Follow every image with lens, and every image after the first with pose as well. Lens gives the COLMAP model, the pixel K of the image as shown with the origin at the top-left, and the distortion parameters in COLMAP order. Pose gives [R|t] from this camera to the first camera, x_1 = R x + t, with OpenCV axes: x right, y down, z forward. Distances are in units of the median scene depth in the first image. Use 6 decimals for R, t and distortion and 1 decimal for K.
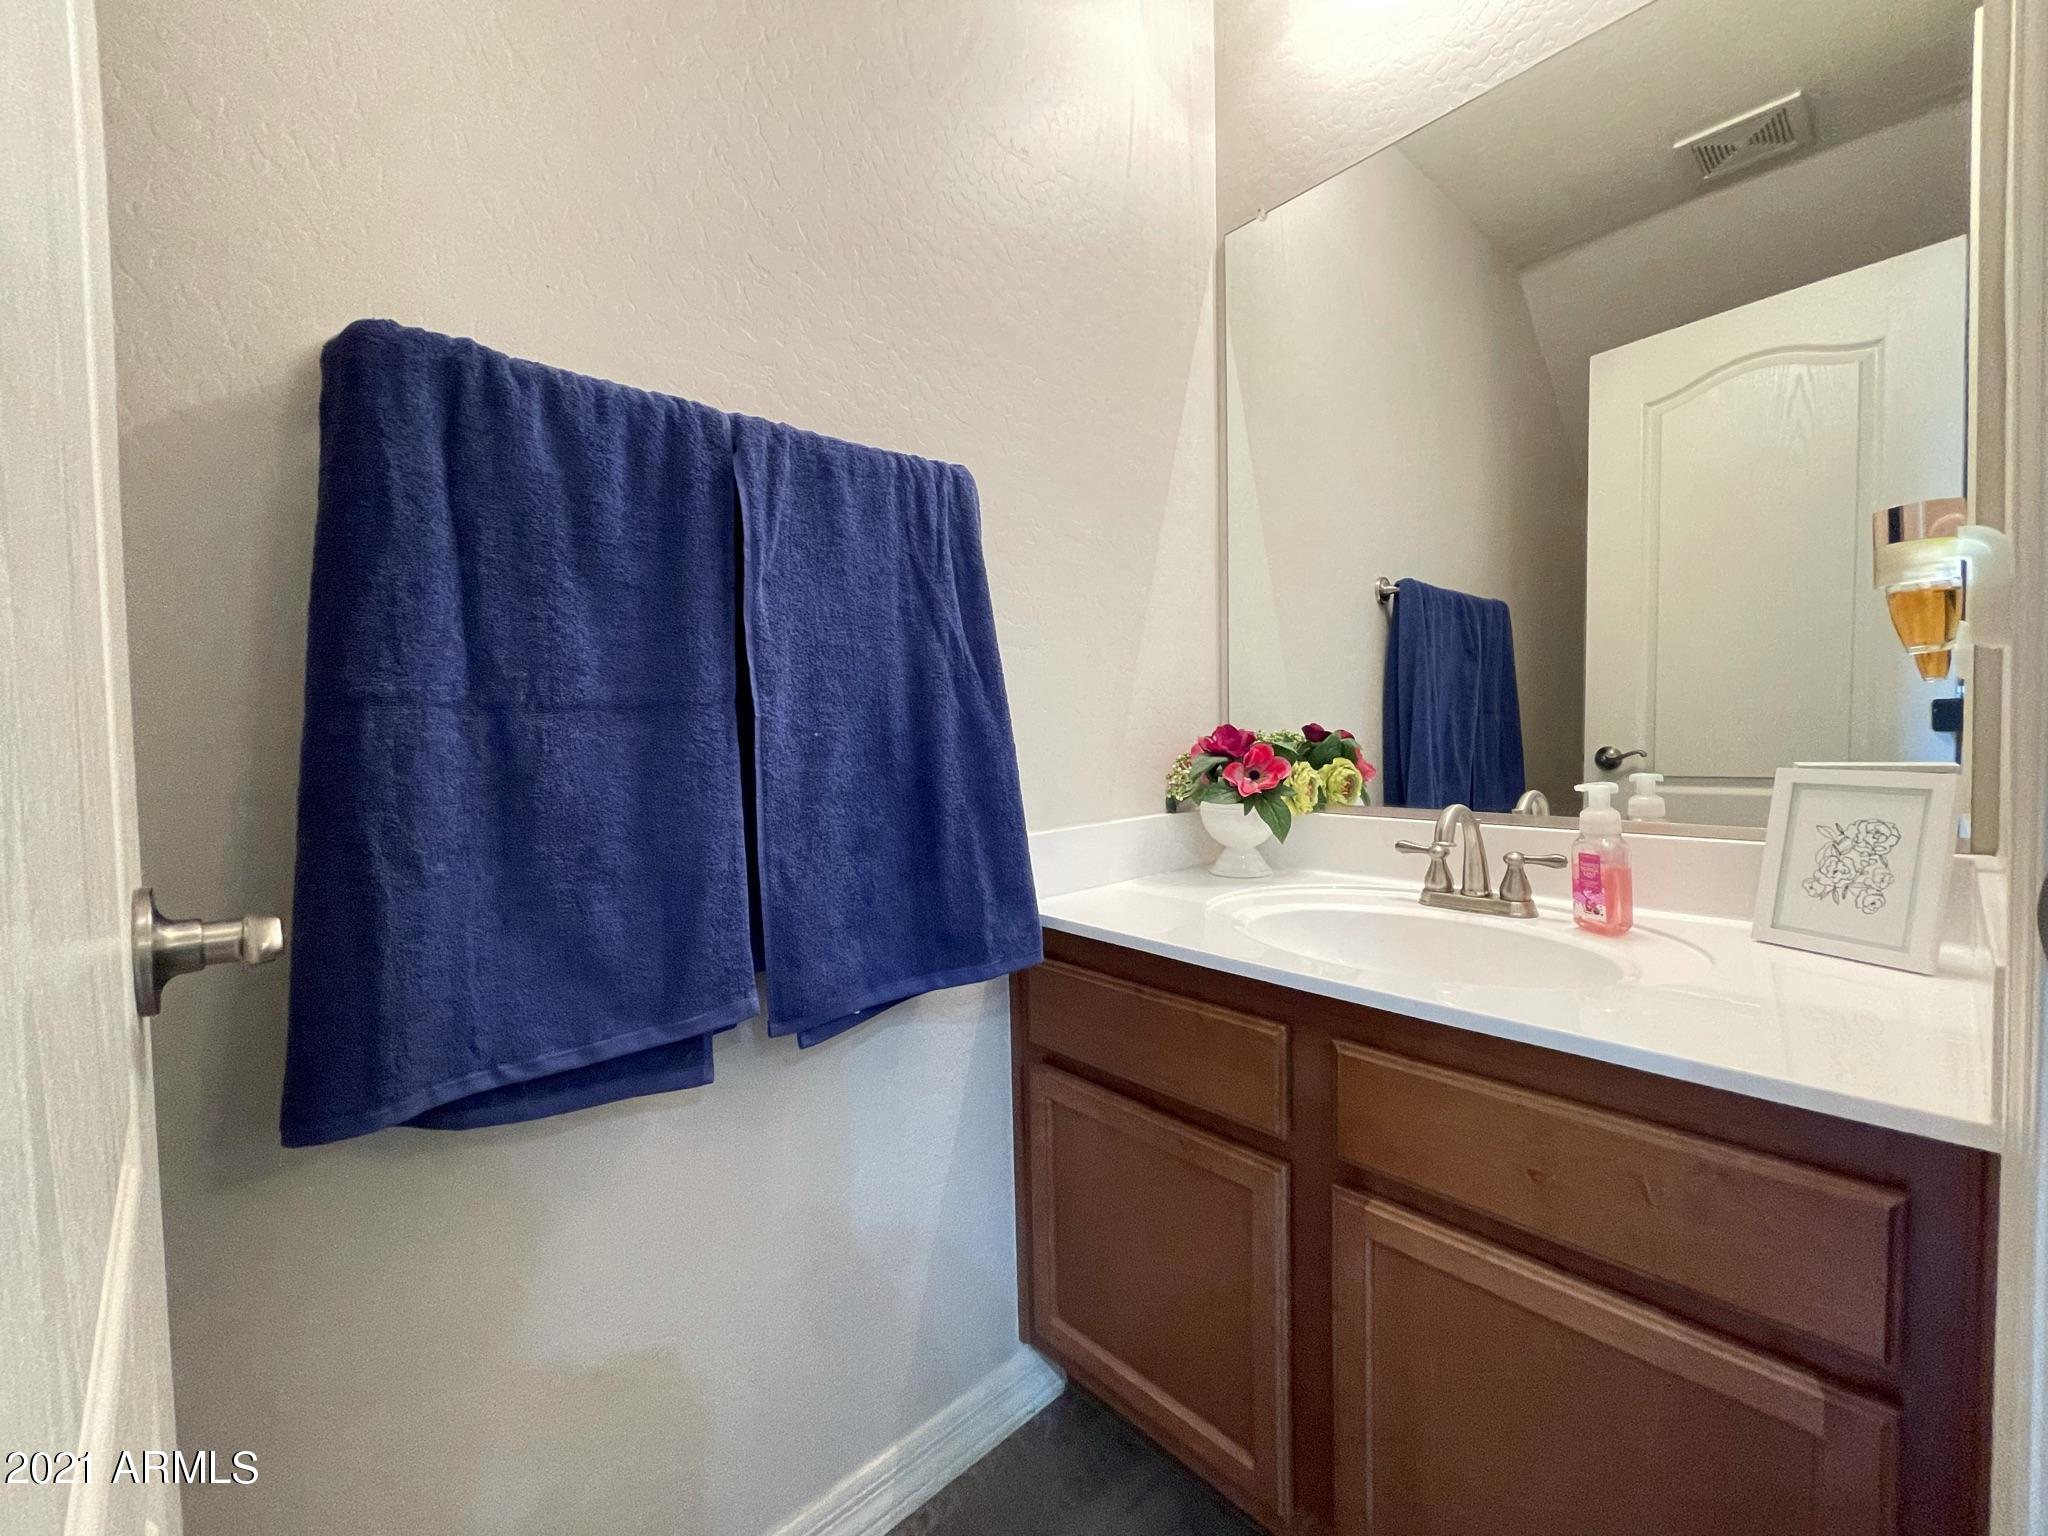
lens RADIAL K [[826.1, 0, 1024.4], [0, 826.1, 764.4], [0, 0, 1]] dist [-0.009923, 0.003289]
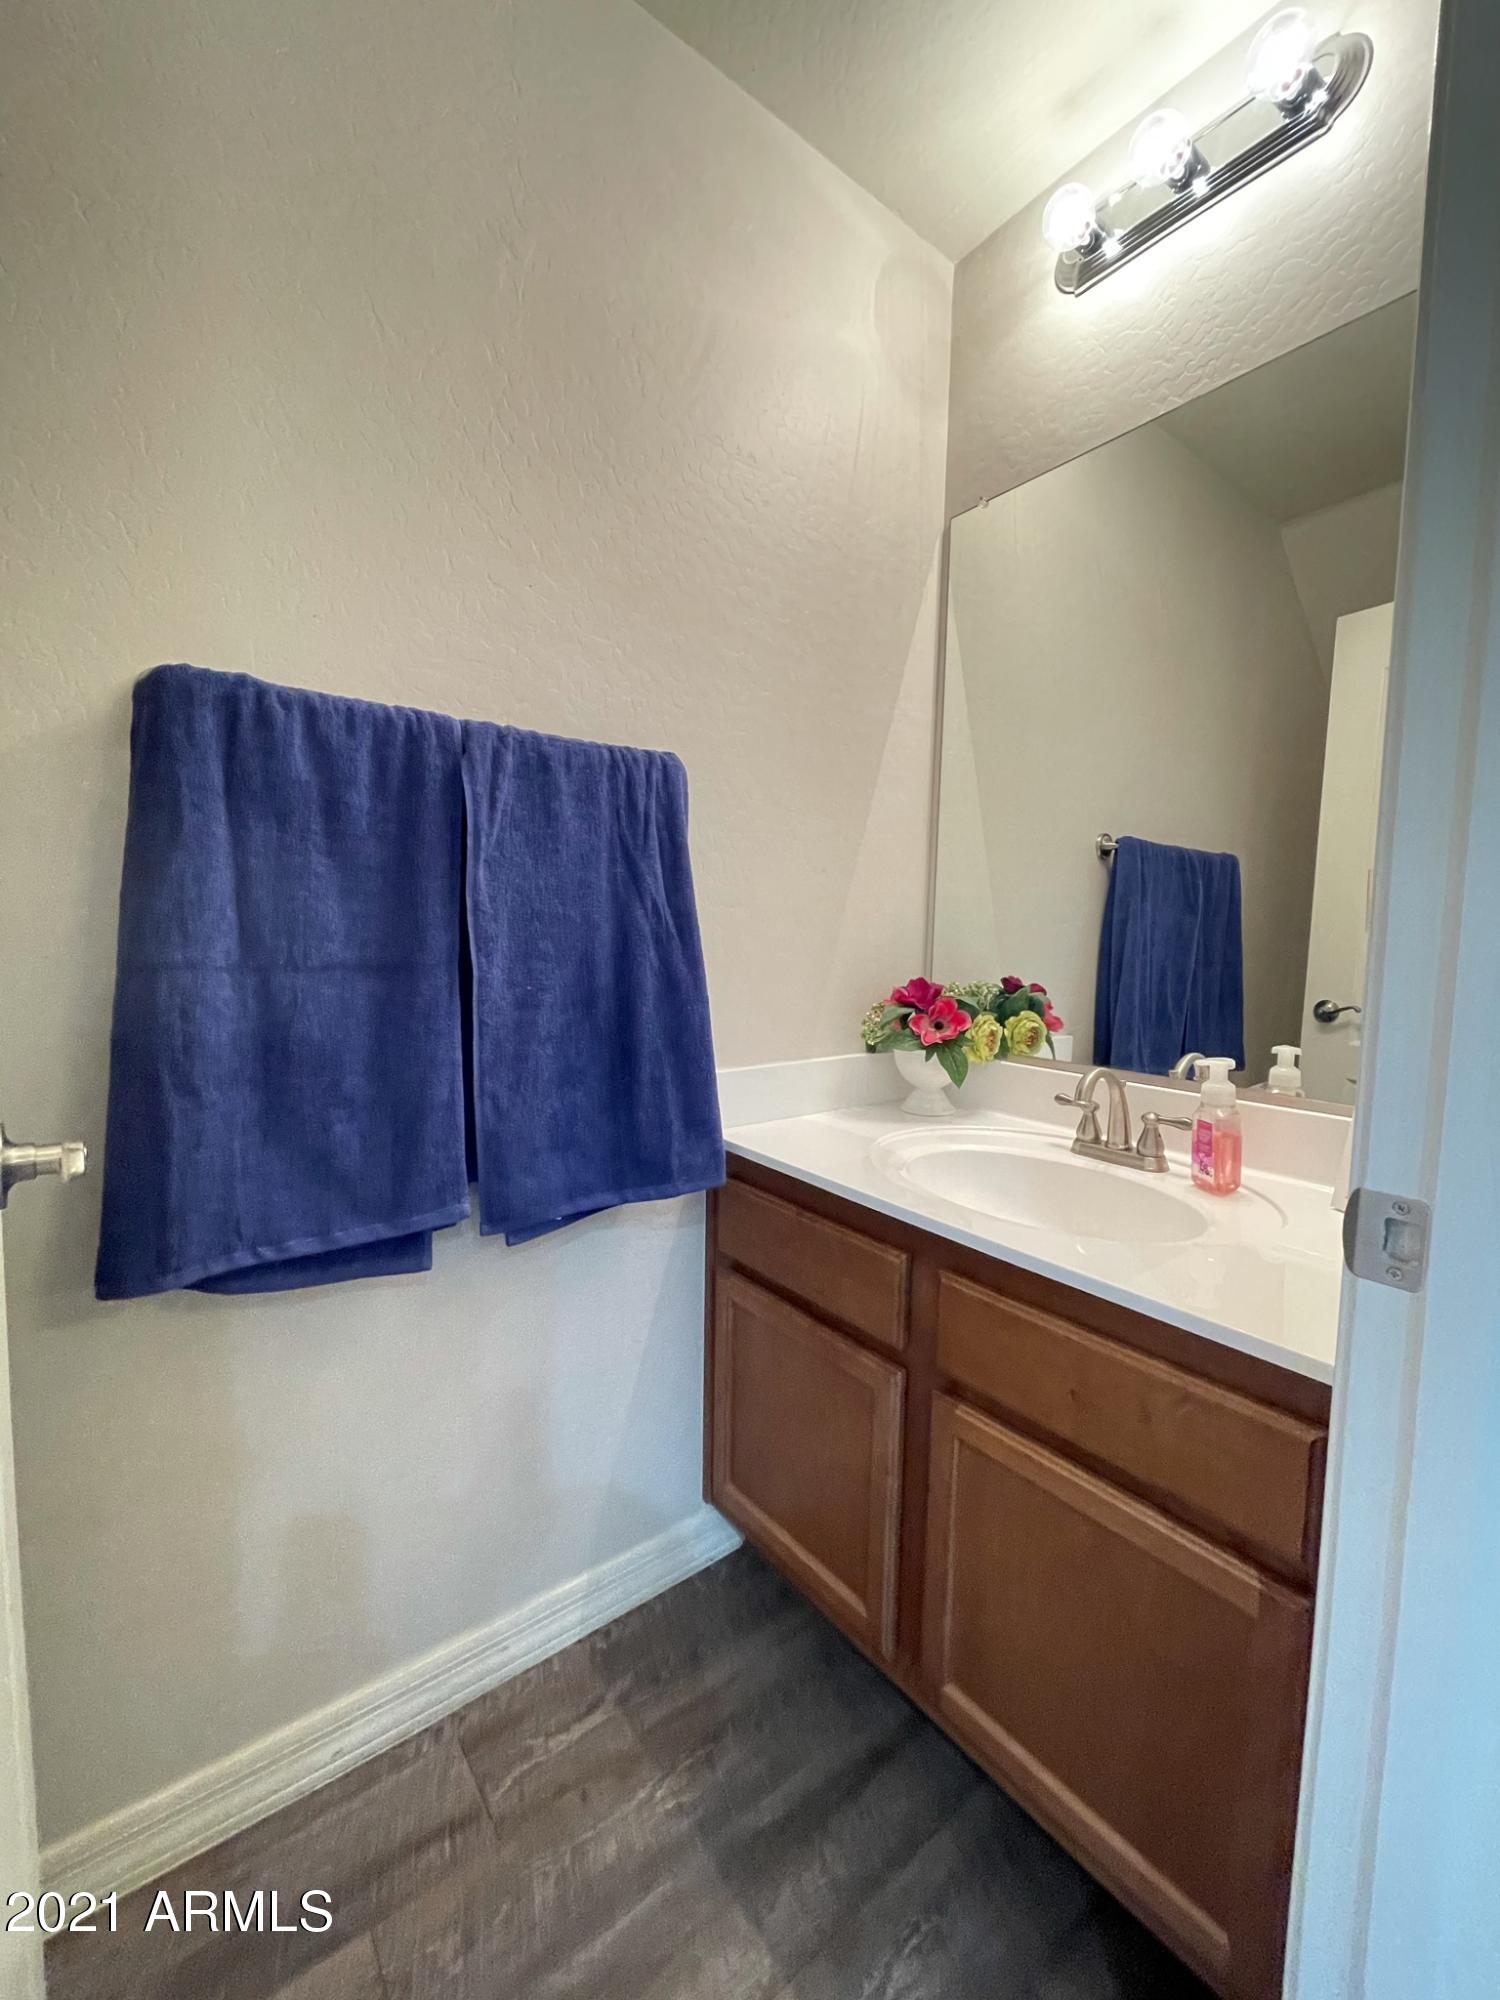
lens RADIAL K [[806.7, 0, 764.7], [0, 806.7, 998.9], [0, 0, 1]] dist [-0.009923, 0.003289]
pose [[0.996902, 0.047857, -0.062417, 0.146234], [-0.045265, 0.998079, 0.042304, -0.077281], [0.064322, -0.039347, 0.997153, -0.129658]]
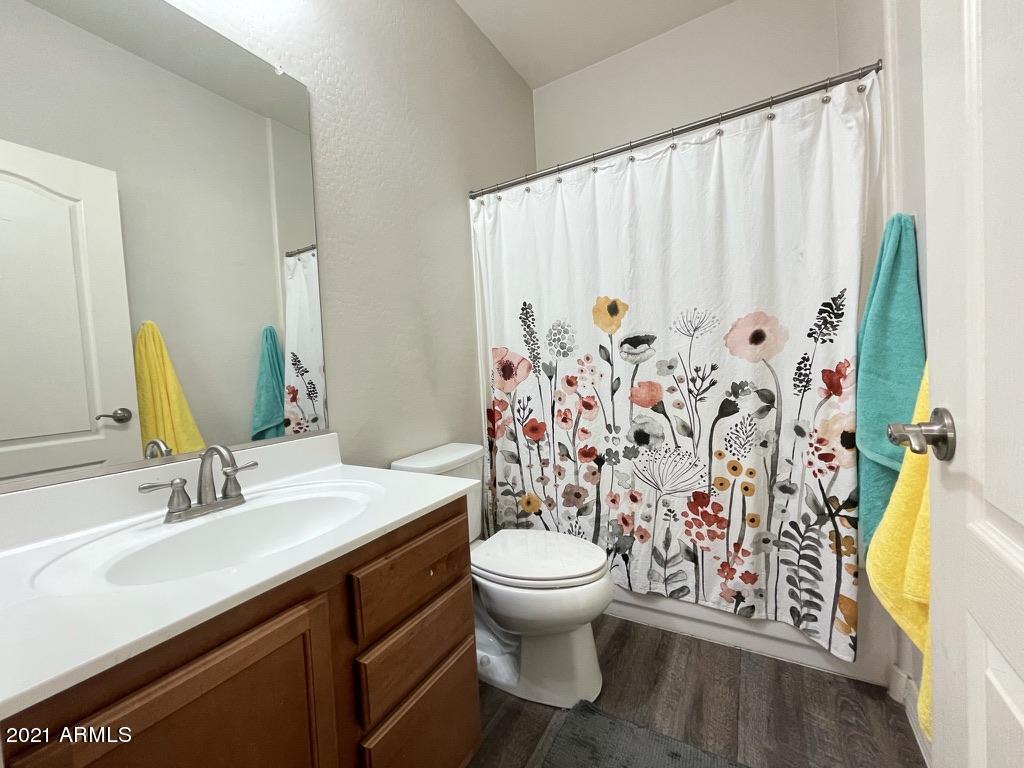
lens RADIAL K [[413.1, 0, 515.3], [0, 413.1, 382.2], [0, 0, 1]] dist [-0.009923, 0.003289]
pose [[-0.302112, -0.002903, 0.953268, -0.447878], [0.087727, 0.995667, 0.030835, -0.050691], [-0.949227, 0.092943, -0.300548, 0.739526]]
